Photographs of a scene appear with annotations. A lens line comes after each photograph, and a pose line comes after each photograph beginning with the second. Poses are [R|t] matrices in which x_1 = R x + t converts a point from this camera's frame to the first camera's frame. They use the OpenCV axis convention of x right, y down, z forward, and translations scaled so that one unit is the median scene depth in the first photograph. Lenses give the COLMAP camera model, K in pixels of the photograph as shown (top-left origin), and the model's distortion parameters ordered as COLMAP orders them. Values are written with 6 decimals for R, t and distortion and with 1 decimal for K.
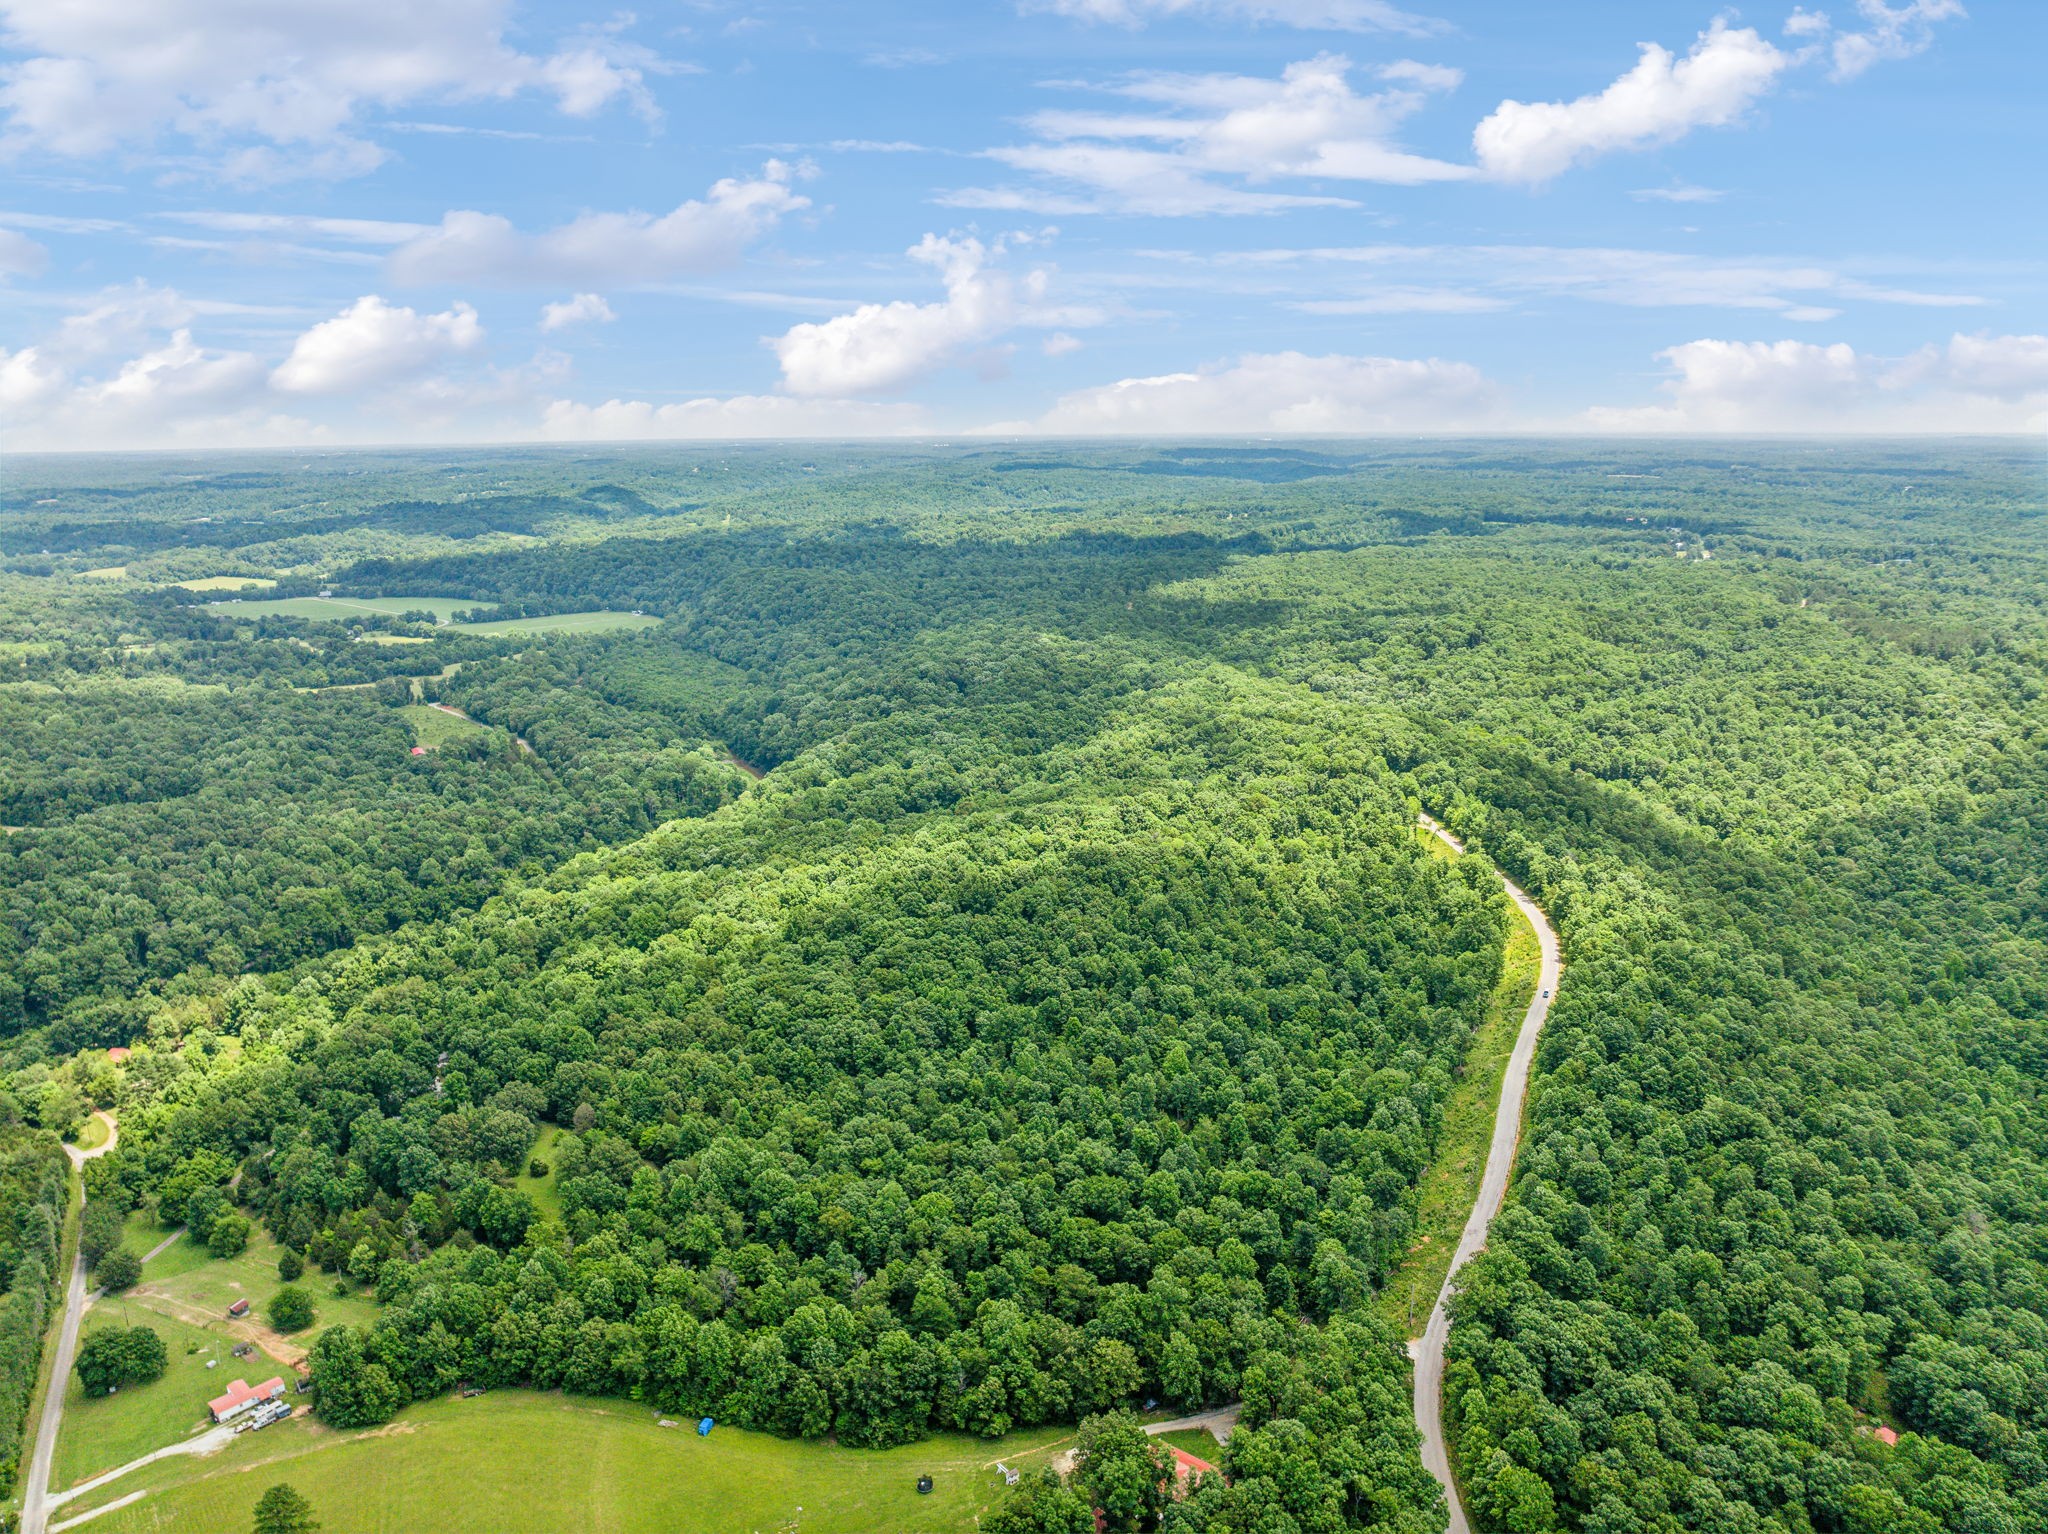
lens RADIAL K [[1455.5, 0, 1024.0], [0, 1455.5, 767.0], [0, 0, 1]] dist [-0.038441, 0.003943]
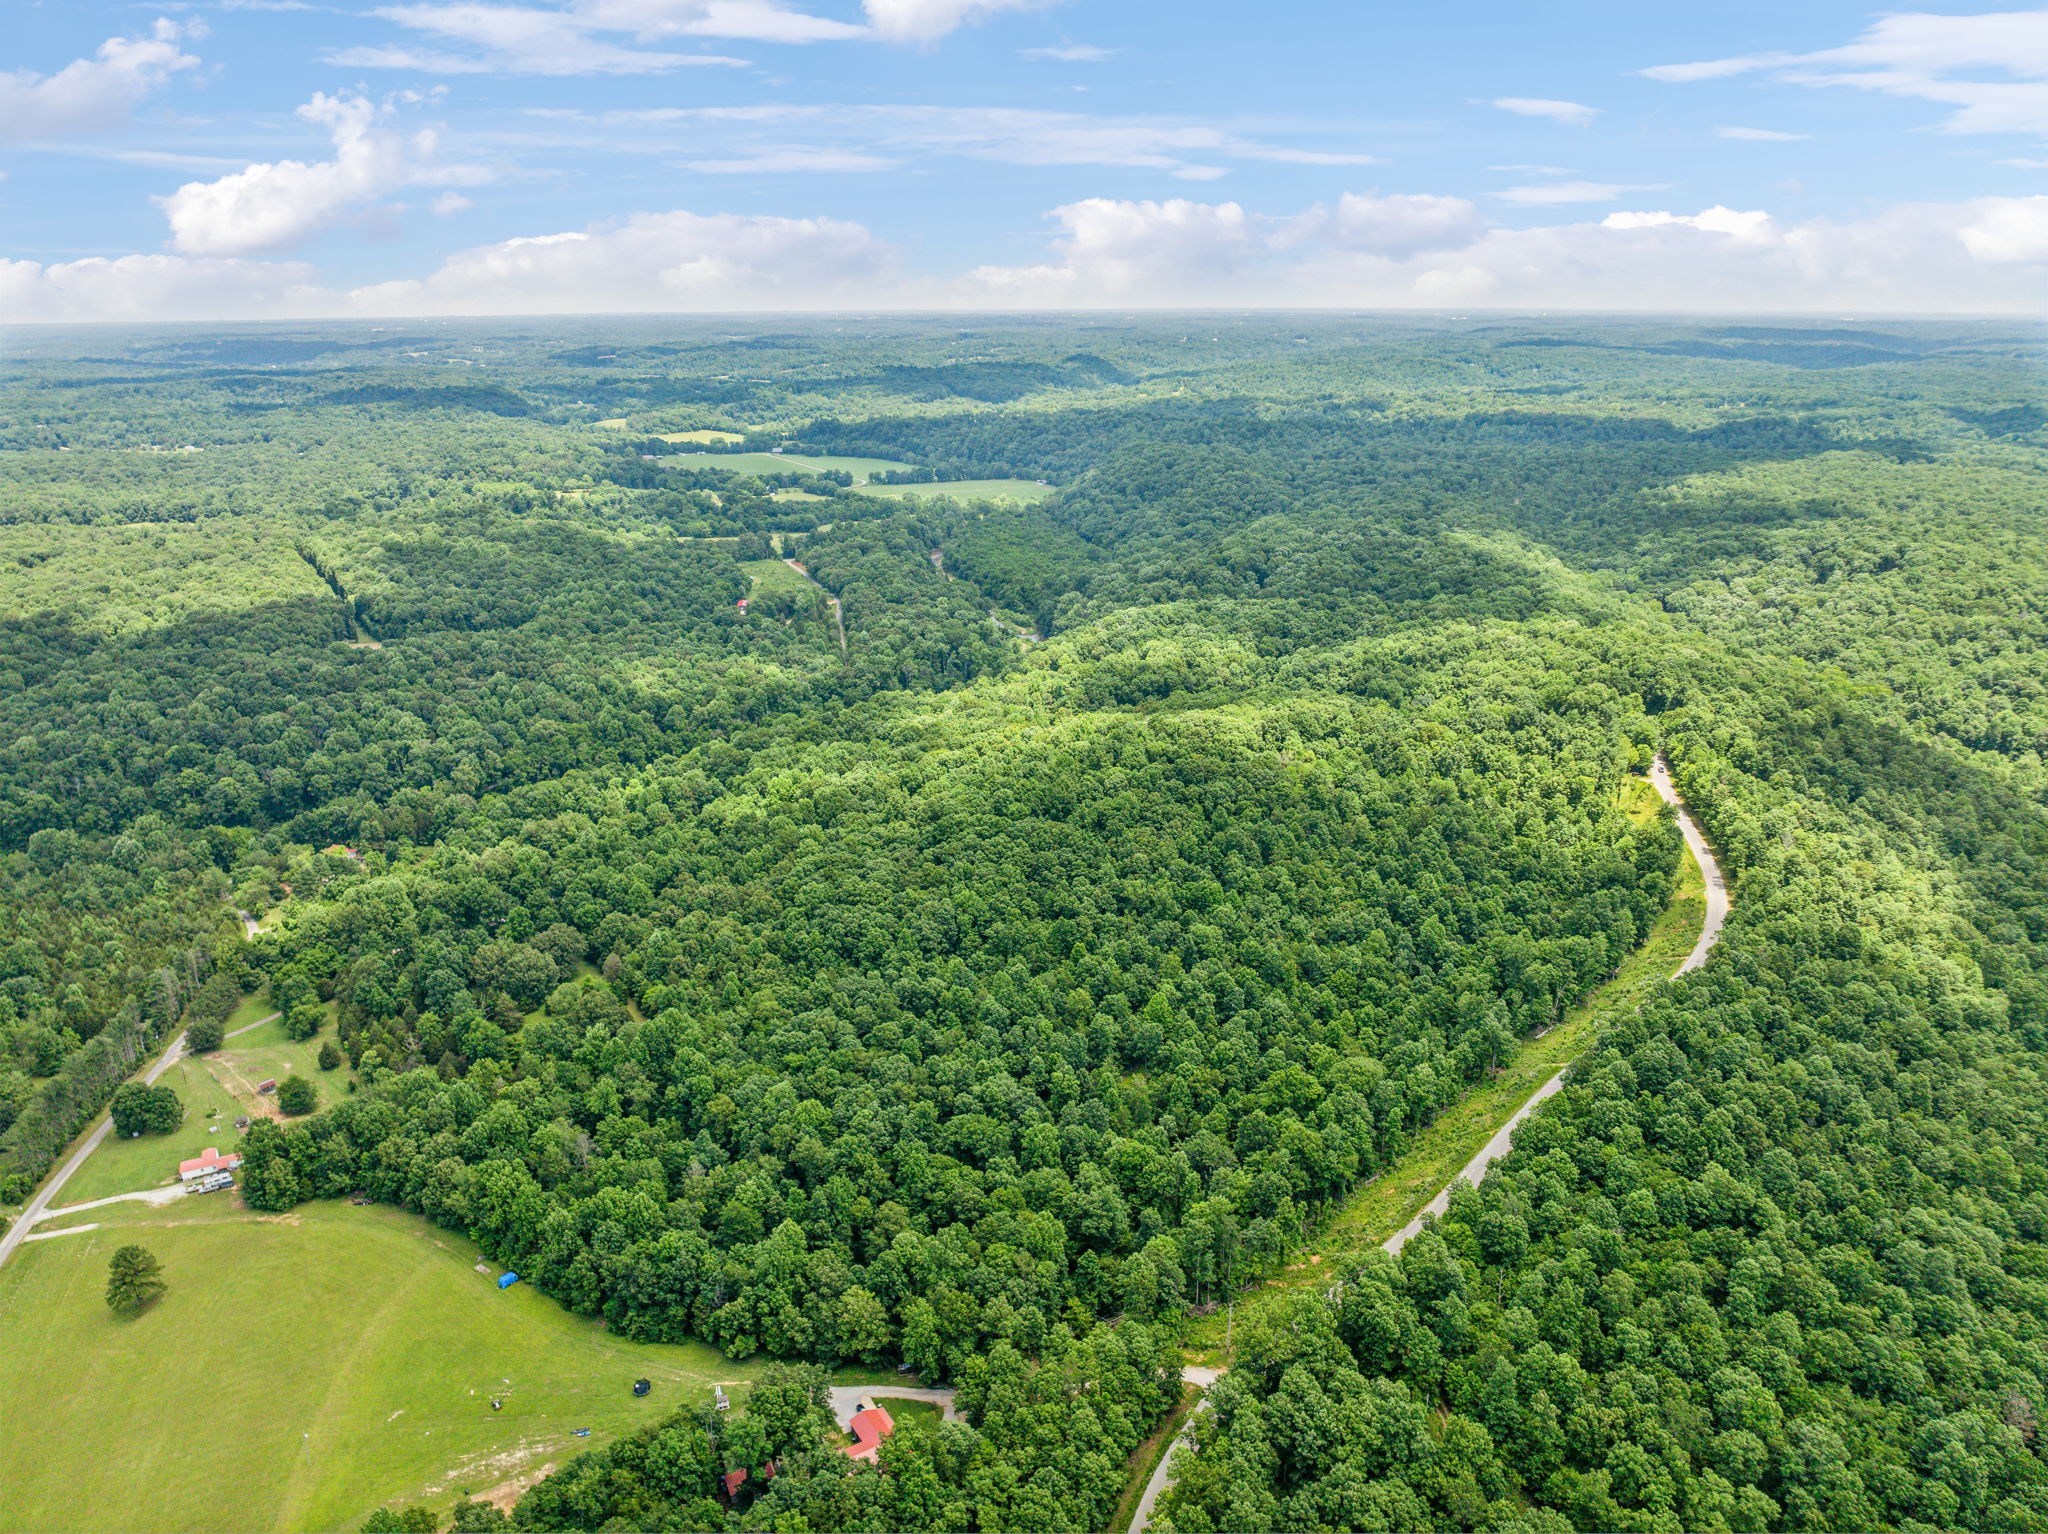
lens RADIAL K [[1455.5, 0, 1024.0], [0, 1455.5, 767.0], [0, 0, 1]] dist [-0.038441, 0.003943]
pose [[0.938127, 0.110634, -0.328144, 0.171964], [-0.082821, 0.991774, 0.097600, -0.015979], [0.336242, -0.064384, 0.939572, 0.070688]]
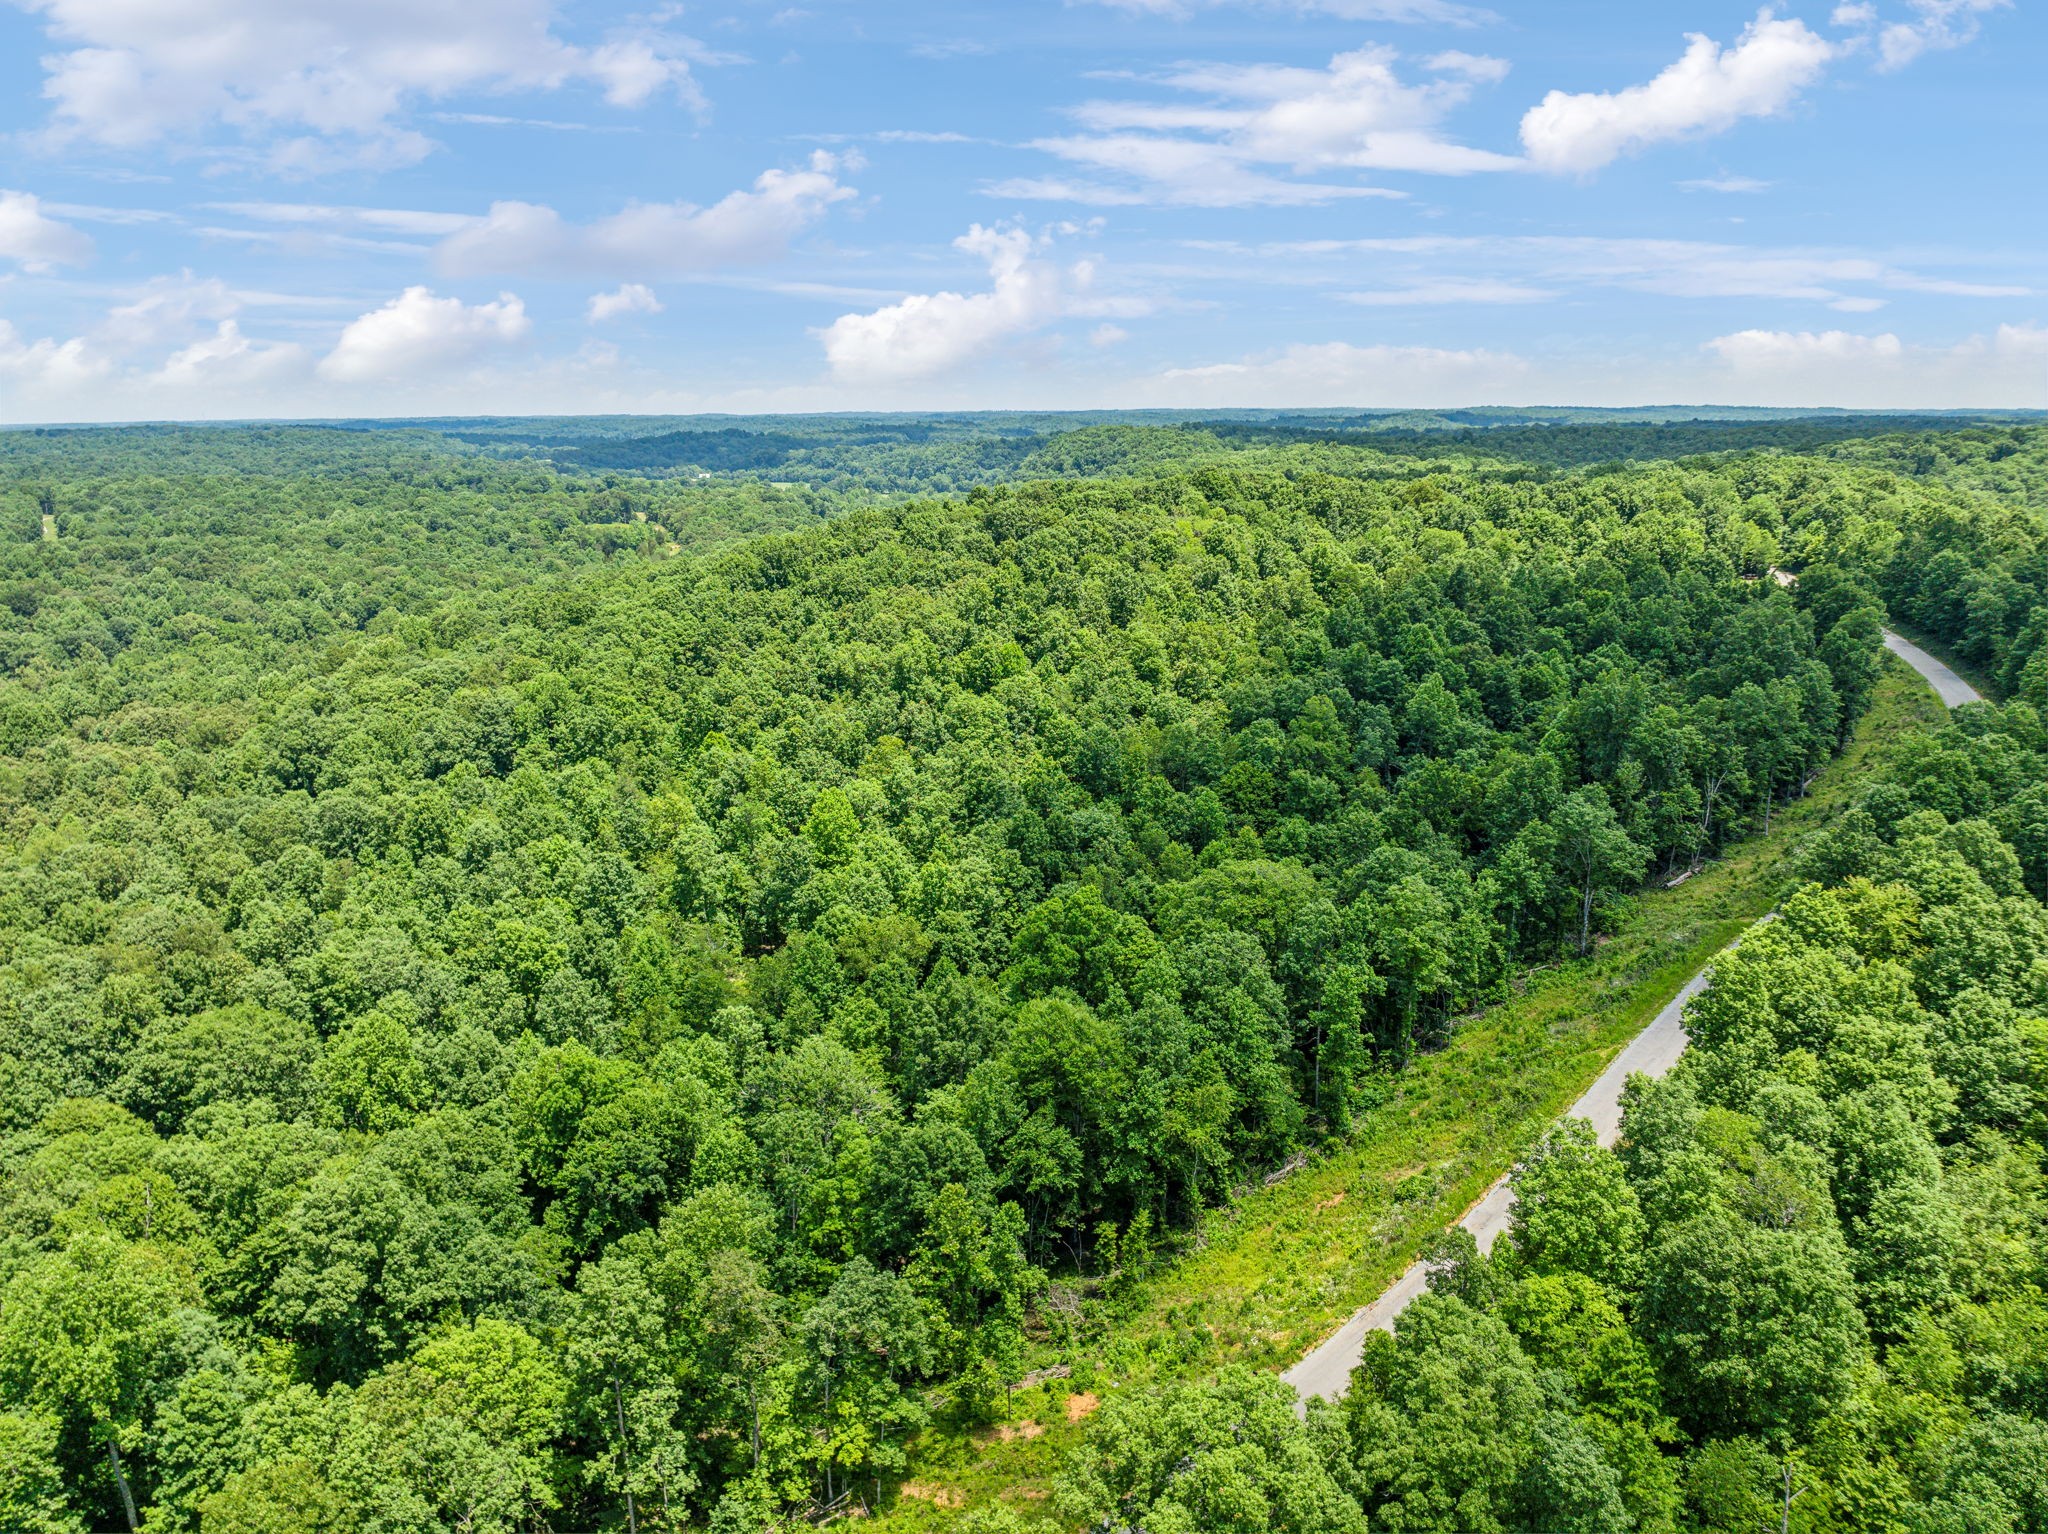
lens RADIAL K [[1455.5, 0, 1024.0], [0, 1455.5, 767.0], [0, 0, 1]] dist [-0.038441, 0.003943]
pose [[0.940548, 0.082940, -0.329377, 0.162647], [-0.078111, 0.996554, 0.027893, 0.094722], [0.330556, -0.000506, 0.943786, 0.348729]]
